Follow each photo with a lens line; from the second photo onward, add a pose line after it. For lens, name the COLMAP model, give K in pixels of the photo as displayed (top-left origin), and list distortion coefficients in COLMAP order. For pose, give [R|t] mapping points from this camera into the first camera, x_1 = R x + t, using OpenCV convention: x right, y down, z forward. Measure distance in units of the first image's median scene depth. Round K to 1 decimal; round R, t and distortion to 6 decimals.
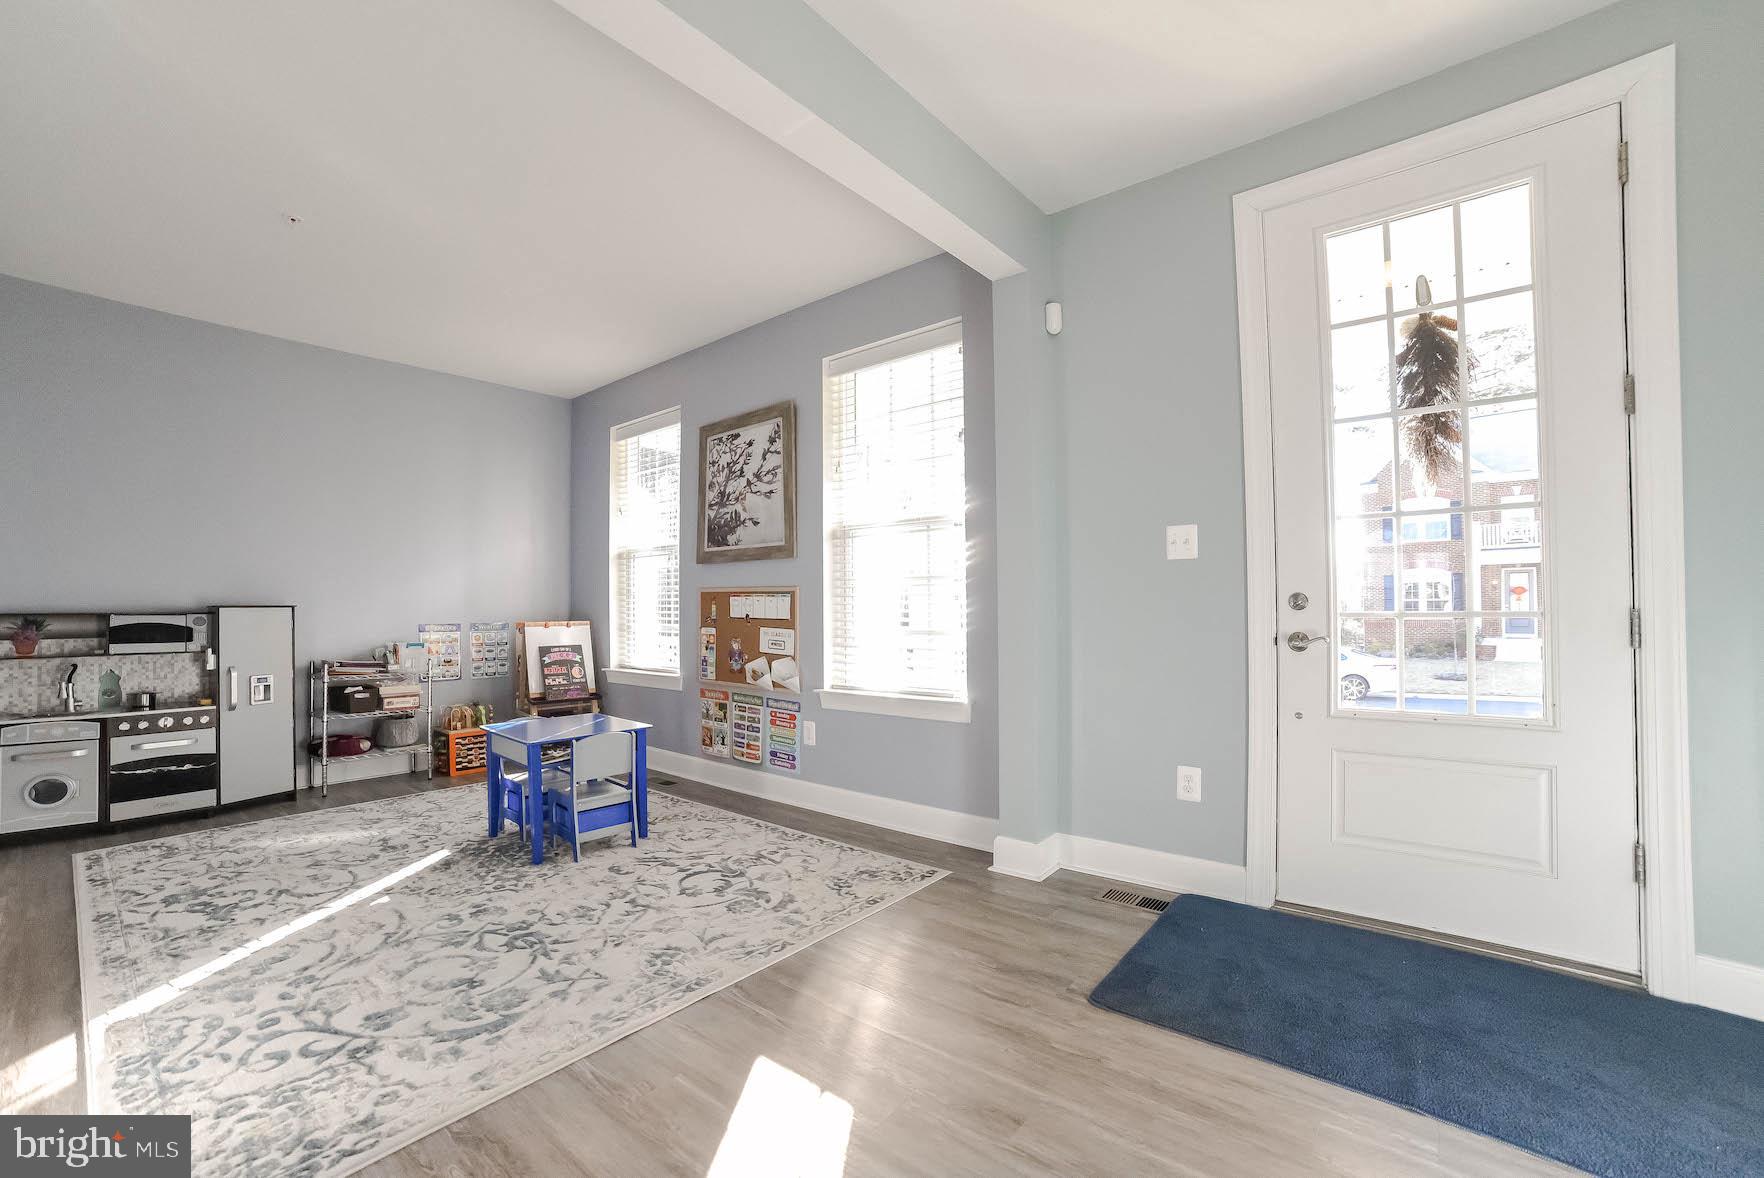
lens RADIAL K [[734.4, 0, 869.5], [0, 734.4, 597.6], [0, 0, 1]] dist [-0.037461, 0.003439]
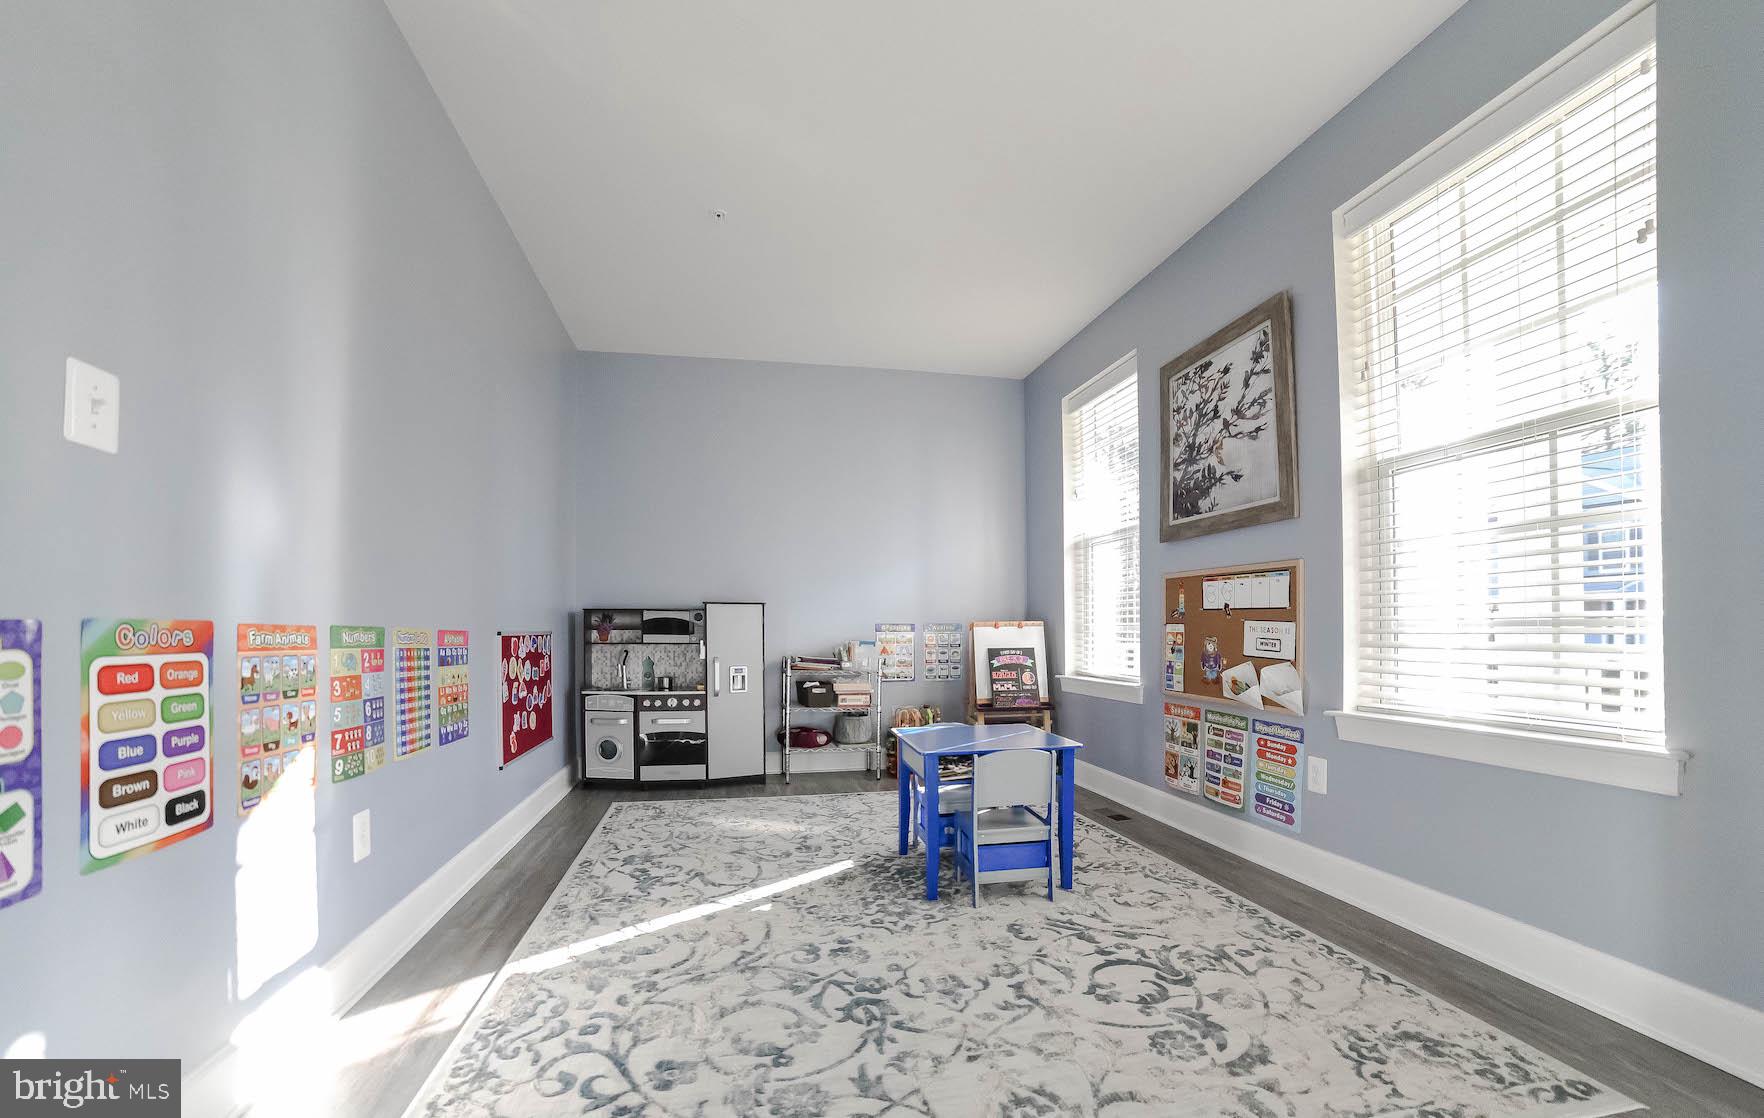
lens RADIAL K [[713.5, 0, 891.6], [0, 713.5, 632.6], [0, 0, 1]] dist [-0.066302, 0.007464]
pose [[0.797364, 0.003846, -0.603487, -0.010218], [0.006858, 0.999857, 0.015433, 0.043212], [0.603460, -0.016444, 0.797224, 0.271192]]
